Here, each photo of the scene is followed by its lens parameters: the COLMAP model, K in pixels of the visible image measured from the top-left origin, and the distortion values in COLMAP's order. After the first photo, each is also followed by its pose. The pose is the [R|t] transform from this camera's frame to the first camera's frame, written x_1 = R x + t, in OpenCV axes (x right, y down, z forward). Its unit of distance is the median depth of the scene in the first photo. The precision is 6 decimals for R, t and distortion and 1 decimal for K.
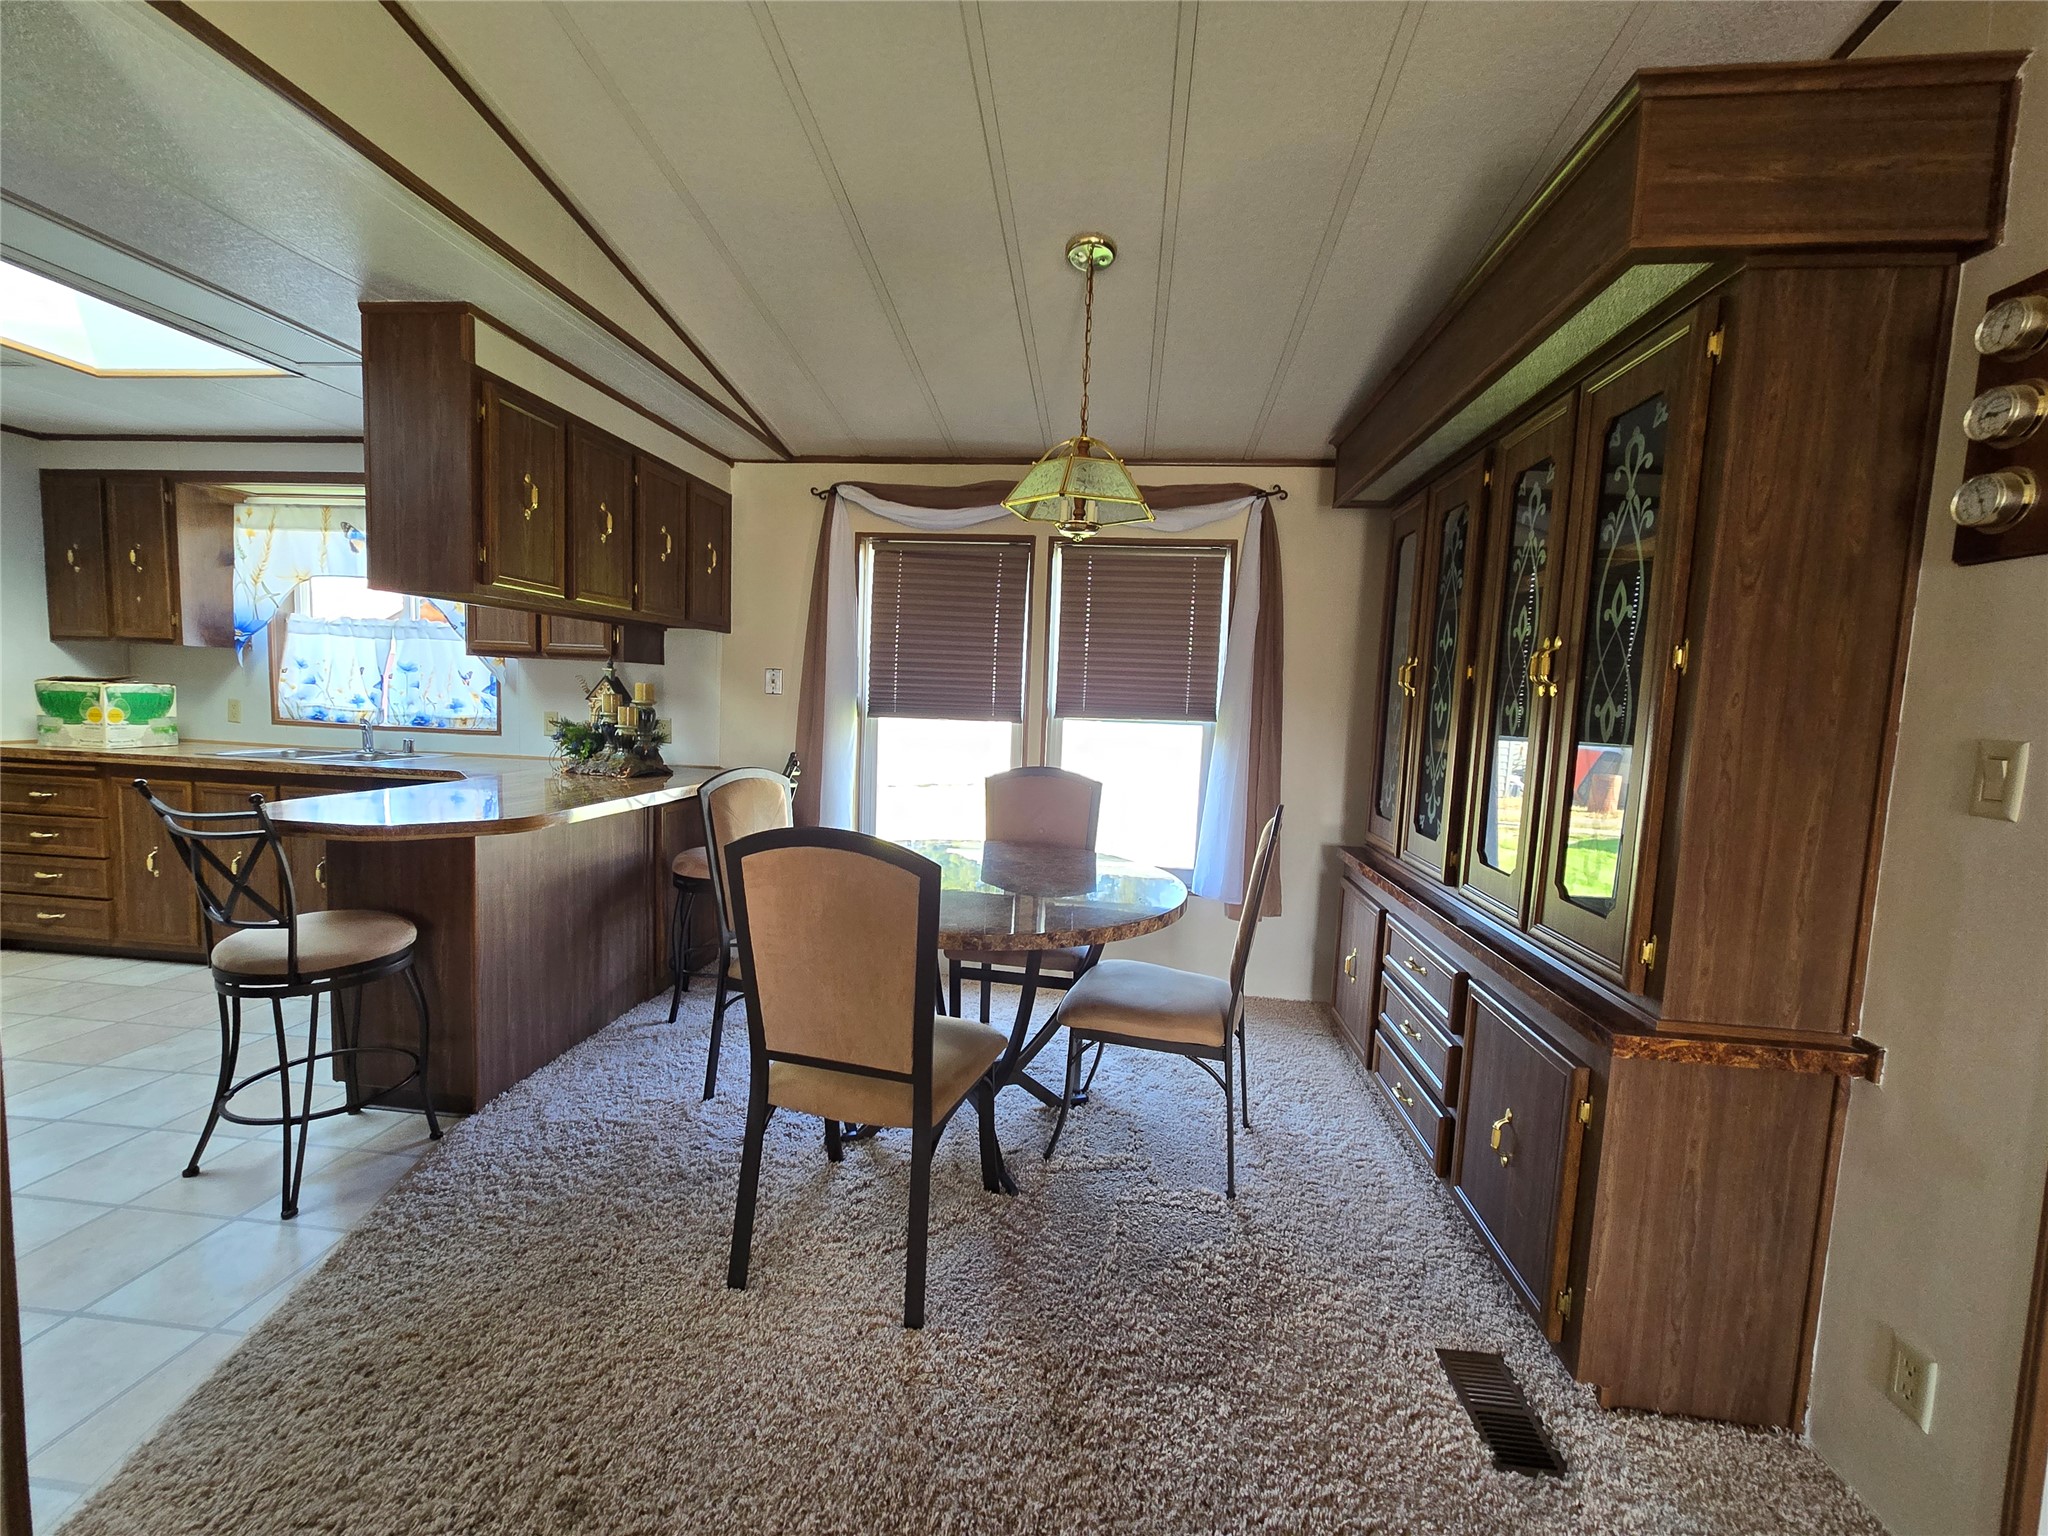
lens RADIAL K [[828.1, 0, 1028.0], [0, 828.1, 764.5], [0, 0, 1]] dist [-0.001294, 0.000259]
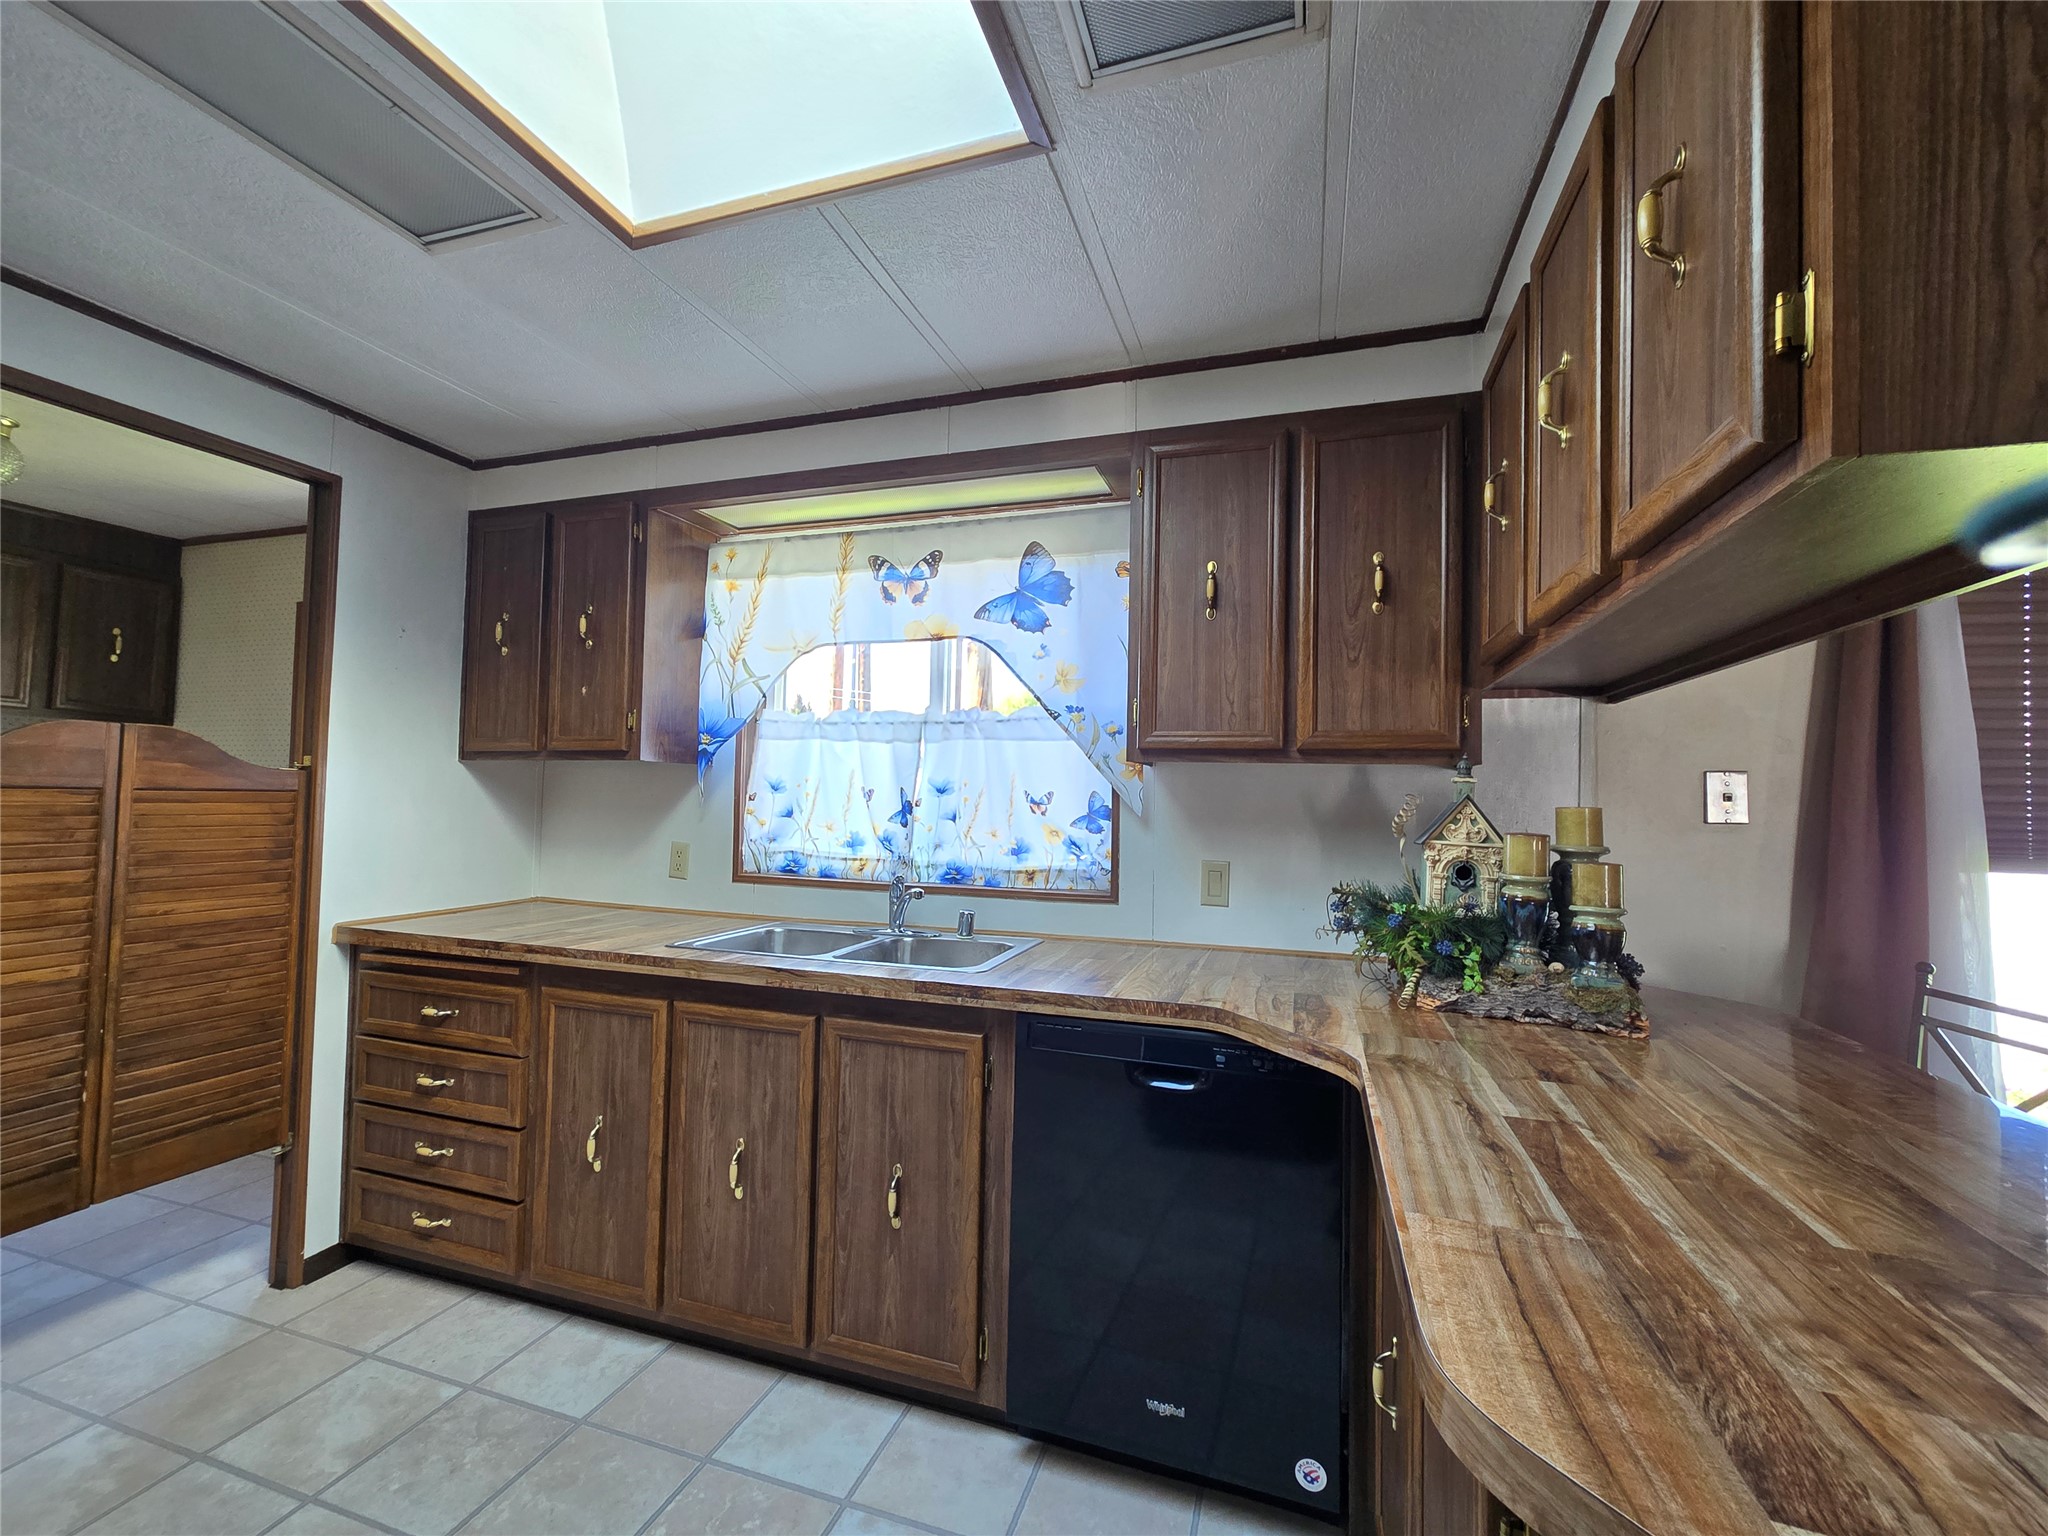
lens RADIAL K [[828.1, 0, 1031.8], [0, 828.1, 772.8], [0, 0, 1]] dist [-0.001294, 0.000259]
pose [[0.979707, -0.028310, -0.198428, -0.605032], [0.003712, 0.992368, -0.123253, -0.056738], [0.200403, 0.120016, 0.972335, 0.450922]]
